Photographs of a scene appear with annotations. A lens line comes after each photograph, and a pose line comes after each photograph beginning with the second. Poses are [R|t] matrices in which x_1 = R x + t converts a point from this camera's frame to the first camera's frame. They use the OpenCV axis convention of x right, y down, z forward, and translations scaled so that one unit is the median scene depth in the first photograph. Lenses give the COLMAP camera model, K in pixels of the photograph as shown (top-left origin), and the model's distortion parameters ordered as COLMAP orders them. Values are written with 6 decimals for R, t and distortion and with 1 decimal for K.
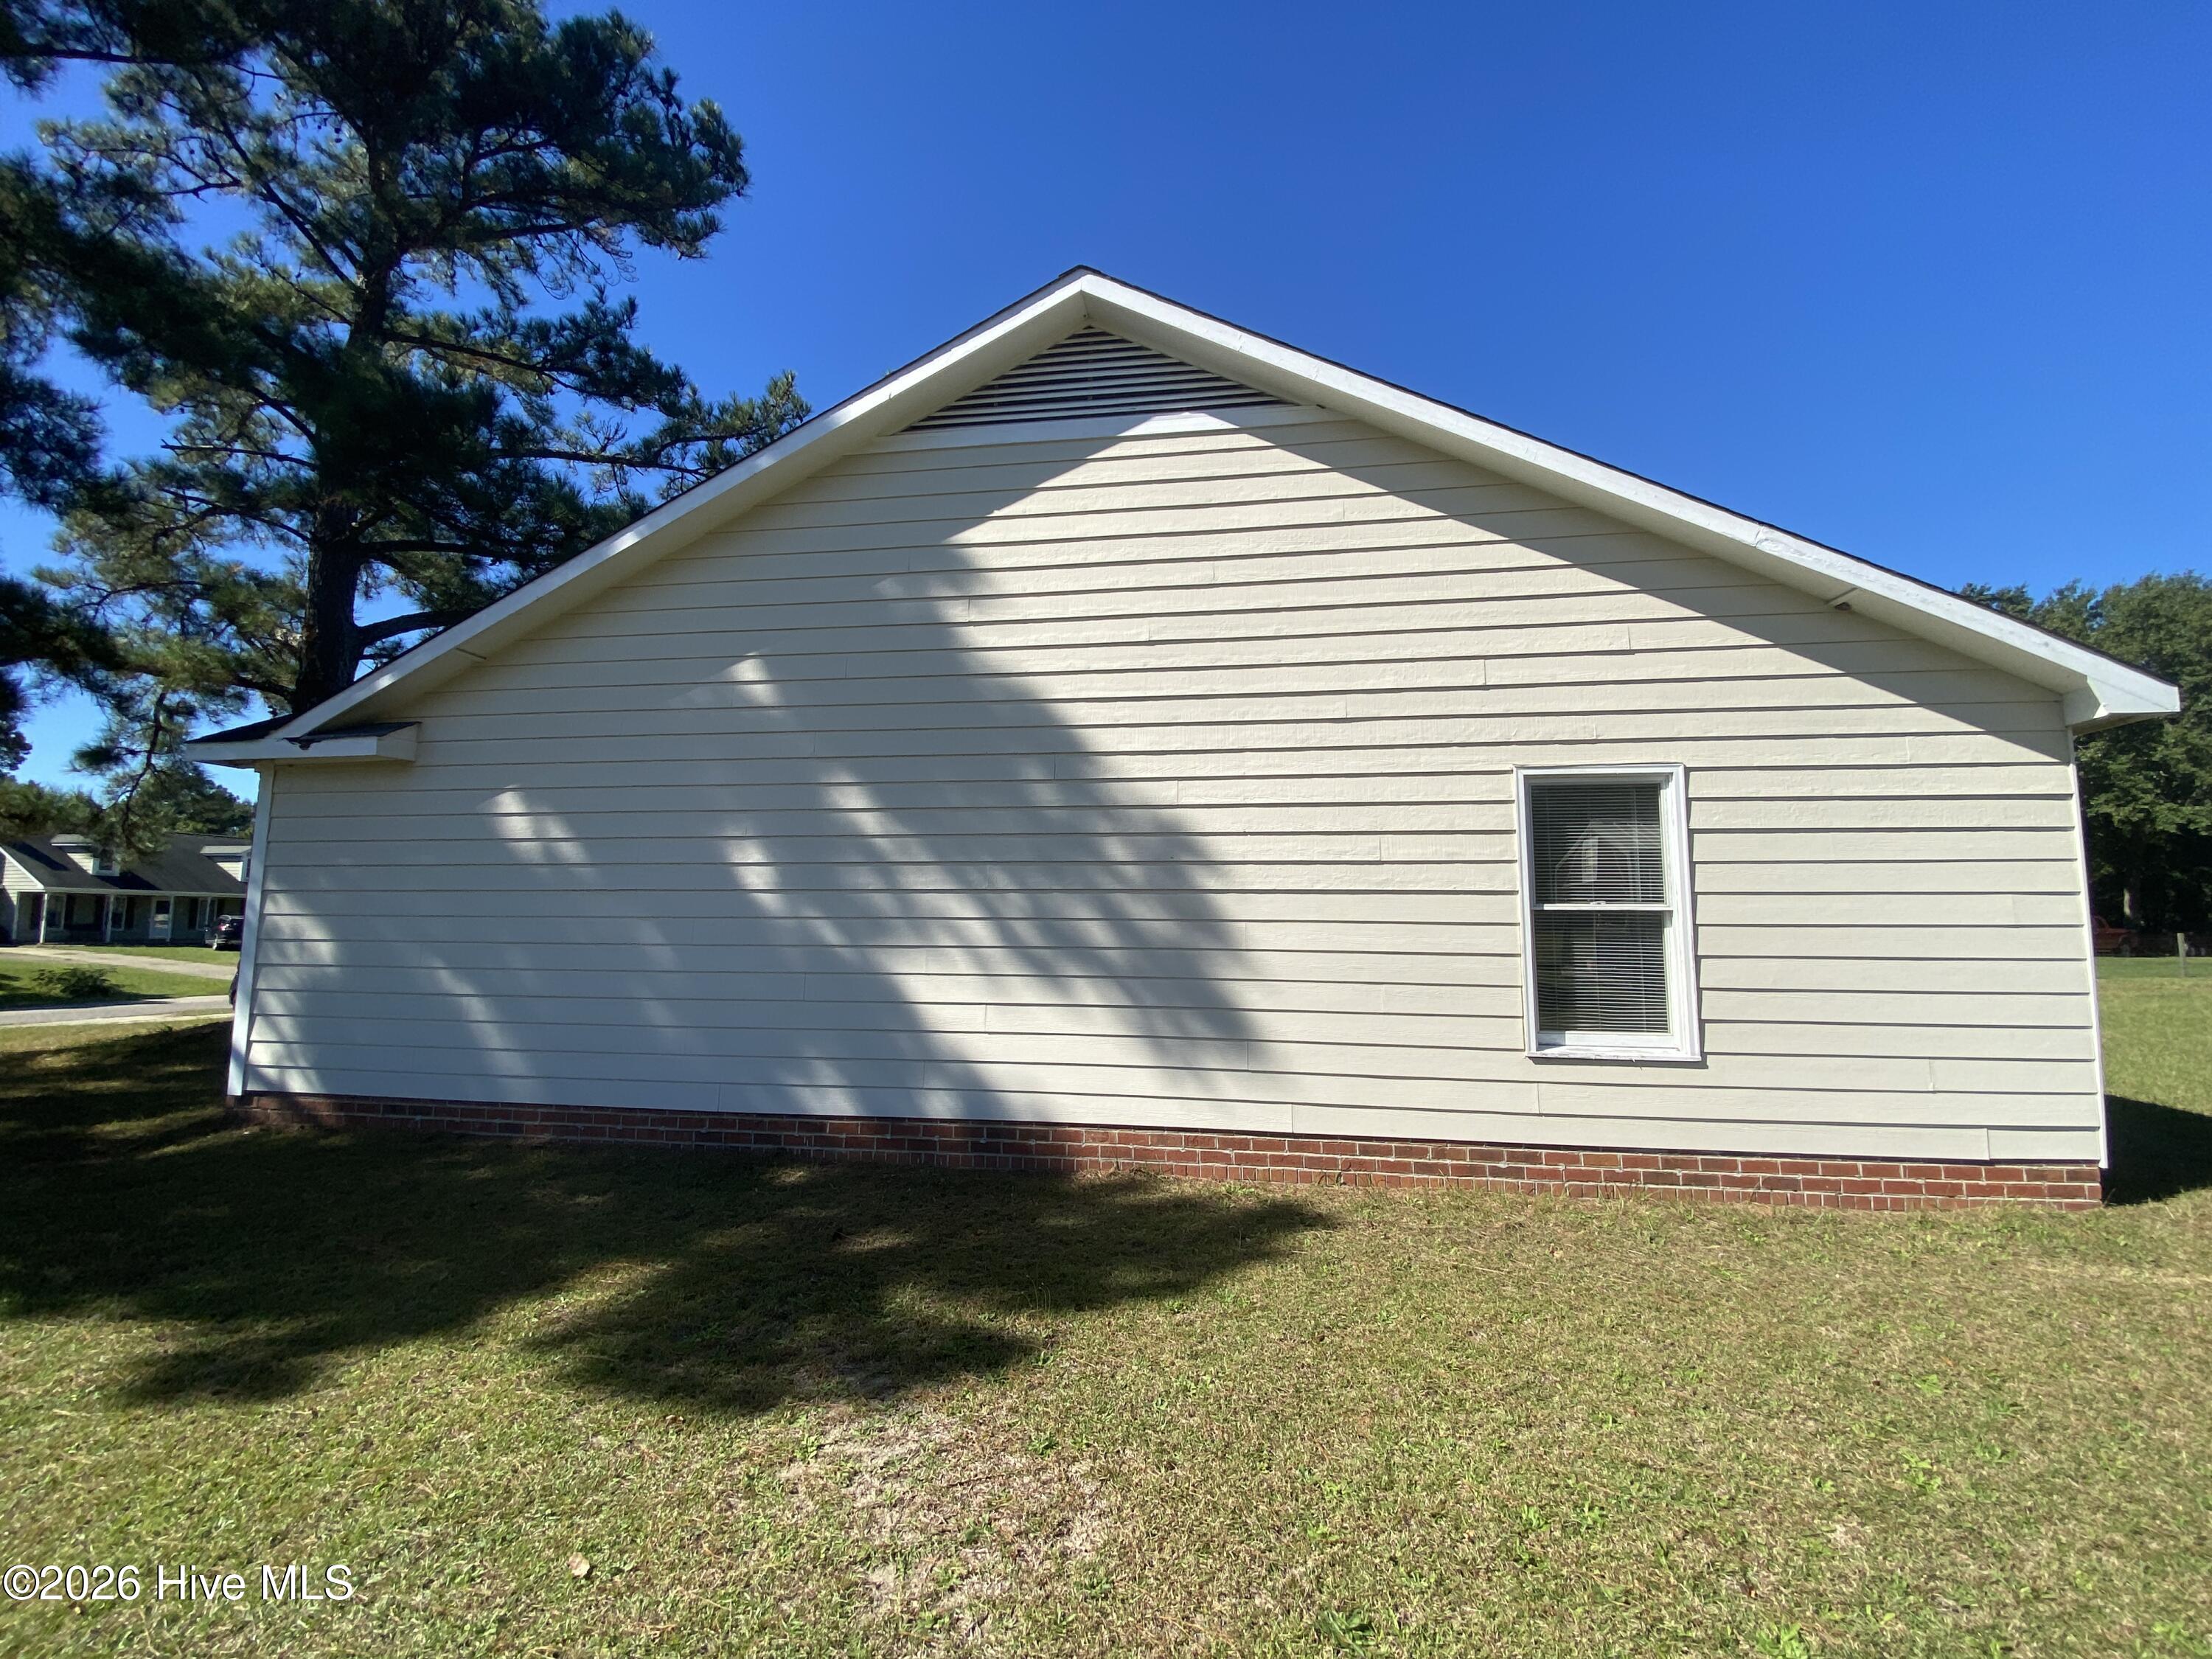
lens RADIAL K [[888.1, 0, 1107.0], [0, 888.1, 830.0], [0, 0, 1]] dist [0.013940, -0.016724]
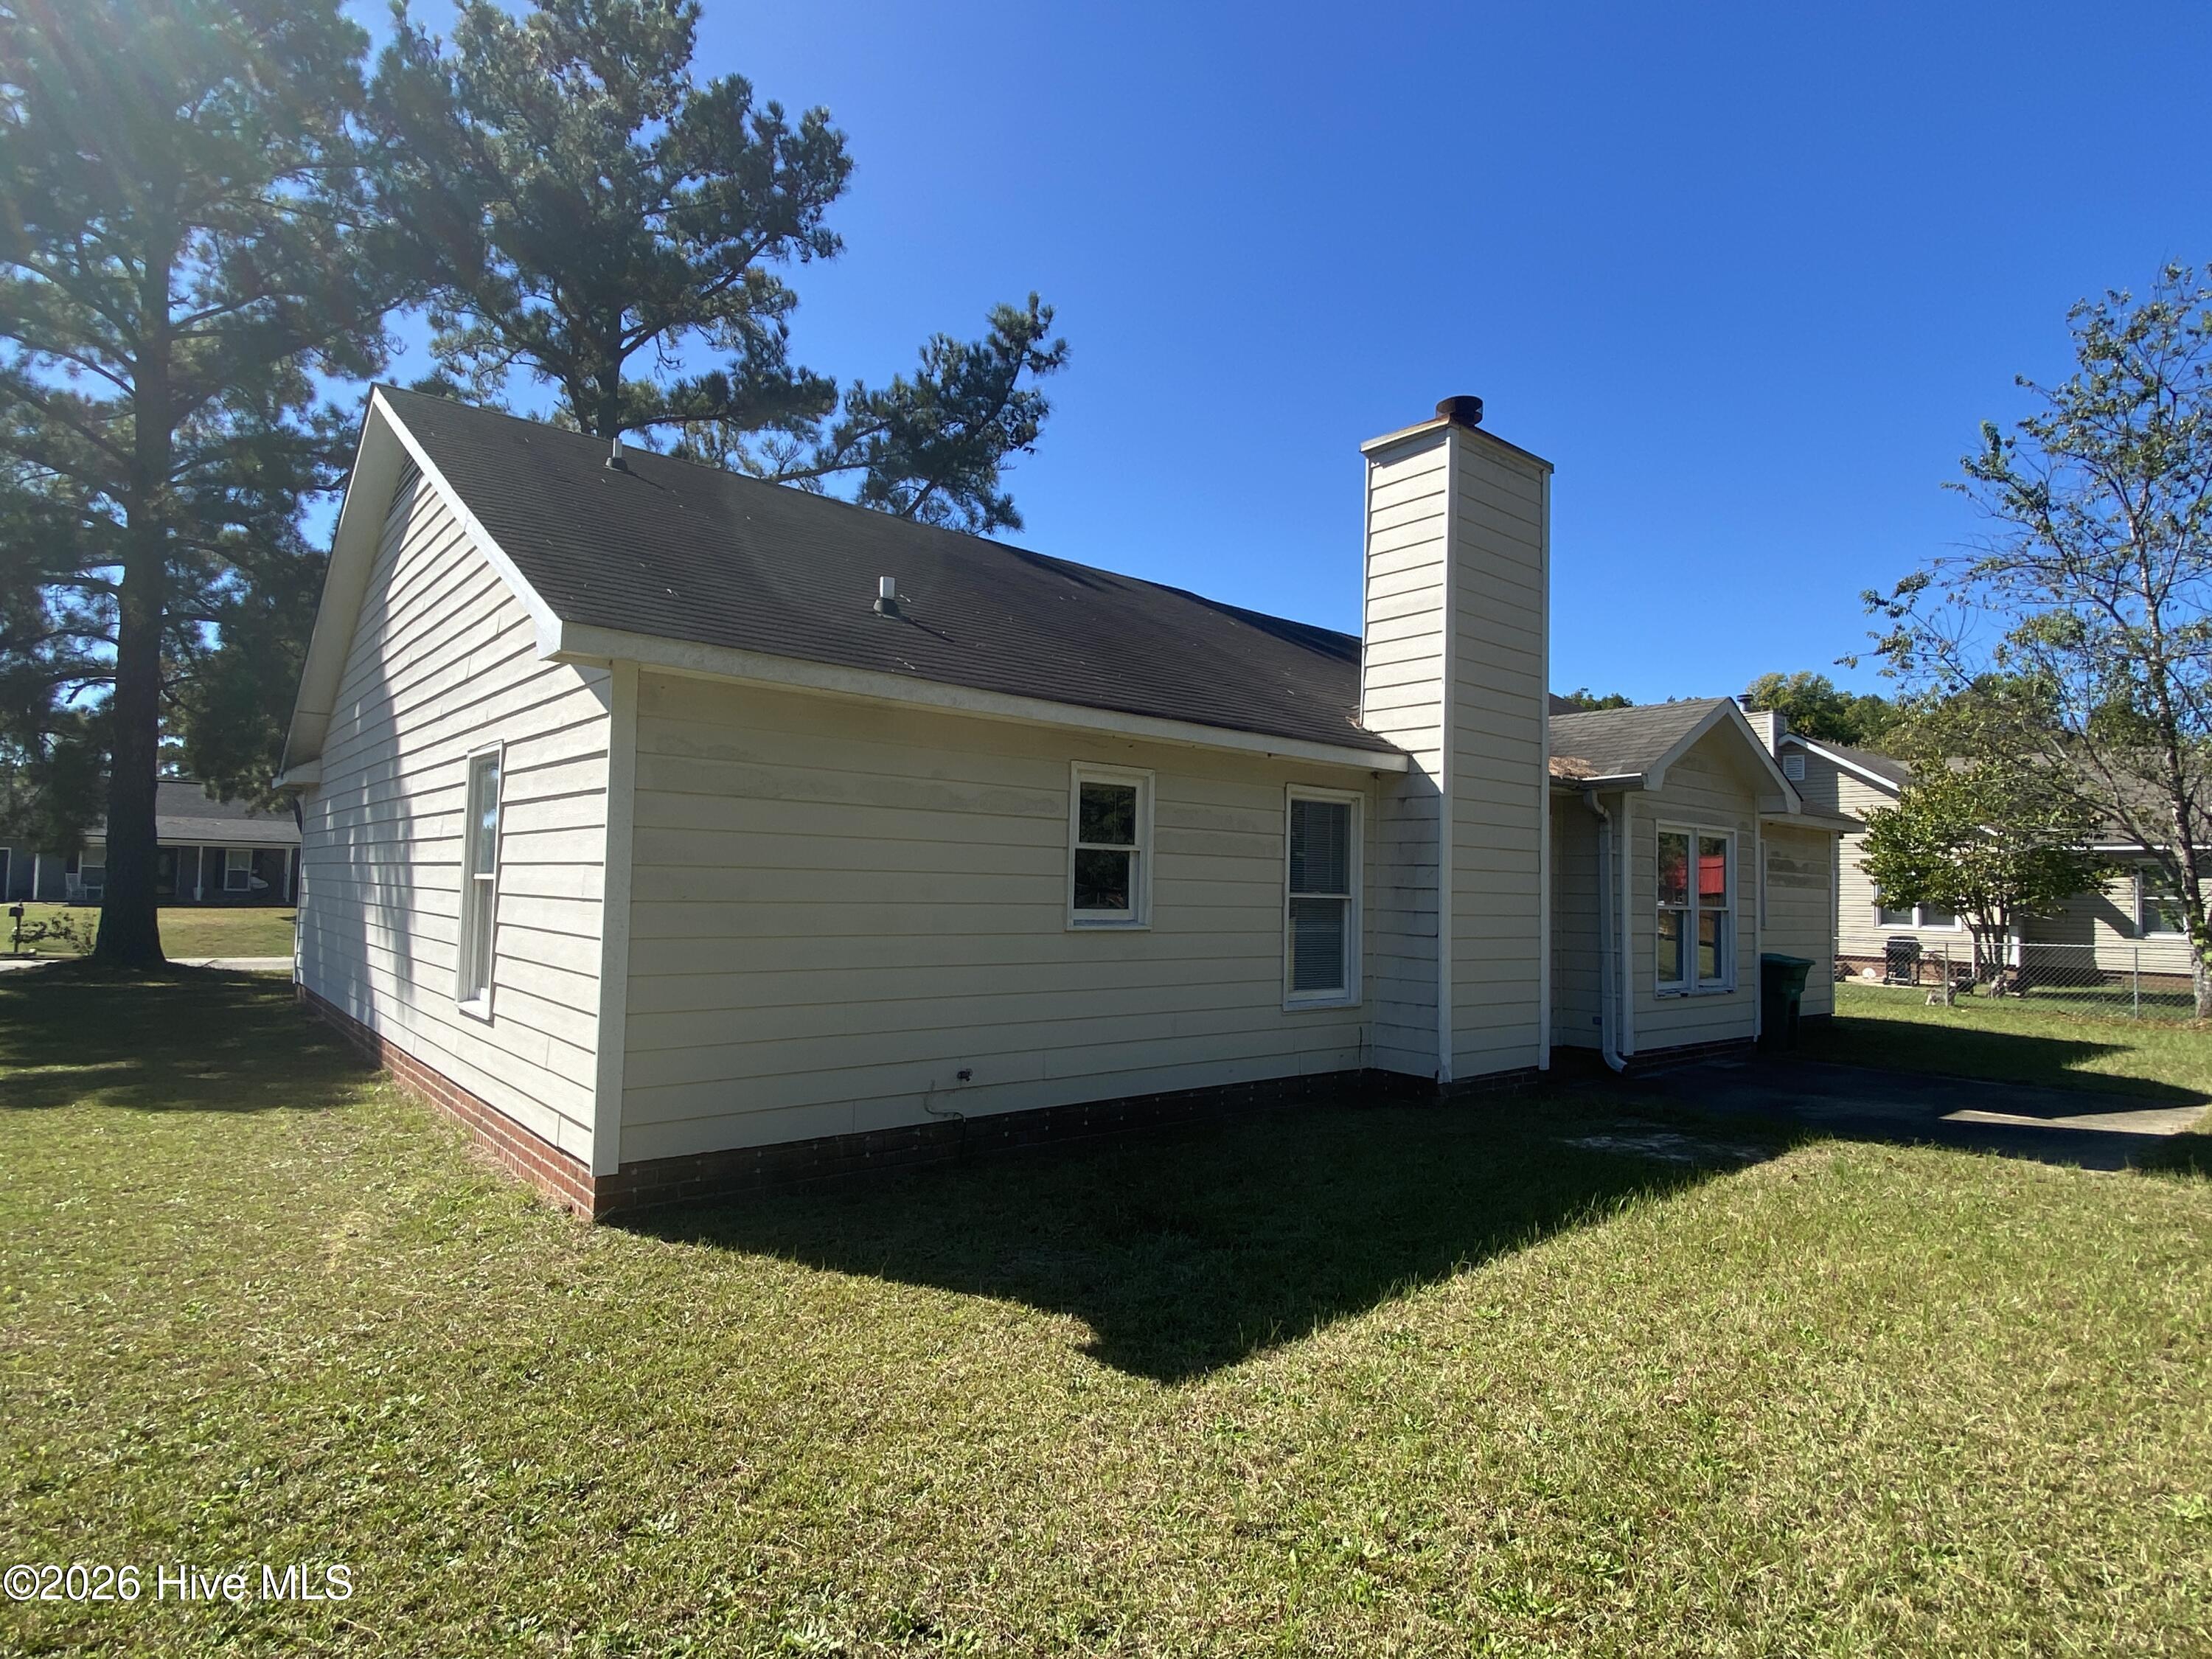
lens RADIAL K [[1169.2, 0, 1105.7], [0, 1169.2, 829.5], [0, 0, 1]] dist [0.003088, 0.000493]
pose [[0.751067, -0.020065, -0.659921, 1.666196], [0.047653, 0.998579, 0.023873, 0.025532], [0.658504, -0.049377, 0.750956, 0.343553]]
